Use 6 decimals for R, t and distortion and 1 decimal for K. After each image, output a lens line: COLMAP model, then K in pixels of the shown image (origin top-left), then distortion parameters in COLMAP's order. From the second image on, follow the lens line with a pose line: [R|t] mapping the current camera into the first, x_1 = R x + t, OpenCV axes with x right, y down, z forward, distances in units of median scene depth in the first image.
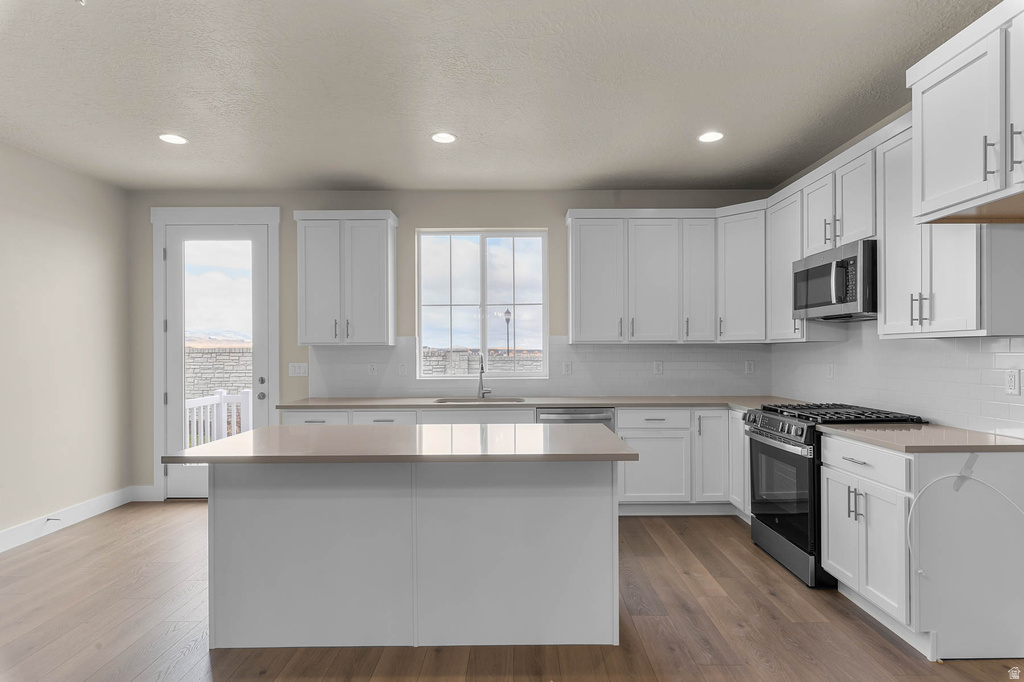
lens RADIAL K [[544.3, 0, 522.9], [0, 544.3, 351.0], [0, 0, 1]] dist [0.001839, 0.000227]
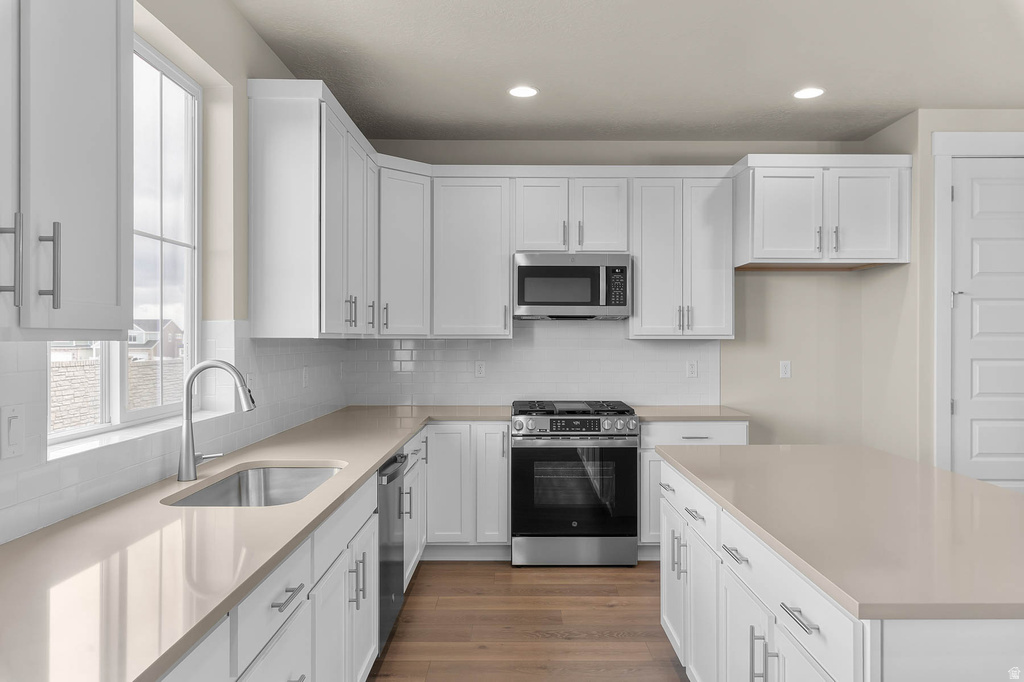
lens RADIAL K [[693.6, 0, 512.0], [0, 693.6, 341.0], [0, 0, 1]] dist [-0.045605, 0.000524]
pose [[0.033593, 0.002927, 0.999431, -0.695443], [-0.000175, 0.999996, -0.002923, -0.010222], [-0.999436, -0.000077, 0.033593, 0.969782]]
